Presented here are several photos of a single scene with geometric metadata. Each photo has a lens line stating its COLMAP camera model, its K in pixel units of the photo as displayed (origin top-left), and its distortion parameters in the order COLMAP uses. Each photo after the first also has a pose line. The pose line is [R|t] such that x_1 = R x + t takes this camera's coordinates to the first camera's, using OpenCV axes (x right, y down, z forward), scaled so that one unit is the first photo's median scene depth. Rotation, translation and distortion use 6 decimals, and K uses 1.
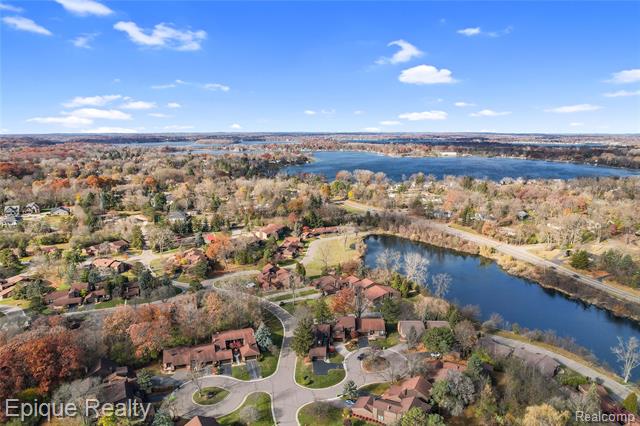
lens RADIAL K [[420.5, 0, 320.0], [0, 420.5, 213.0], [0, 0, 1]] dist [-0.069213, 0.059936]
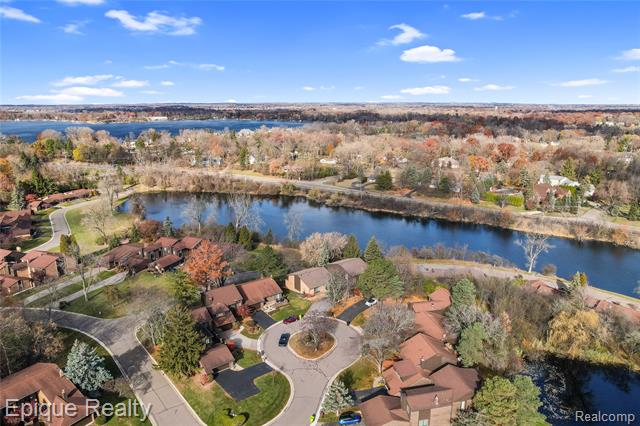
lens RADIAL K [[420.5, 0, 320.0], [0, 420.5, 213.0], [0, 0, 1]] dist [-0.069213, 0.059936]
pose [[0.778953, -0.152835, 0.608173, -0.134442], [0.108314, 0.988060, 0.109572, 0.066698], [-0.617657, -0.019478, 0.786206, 0.328377]]
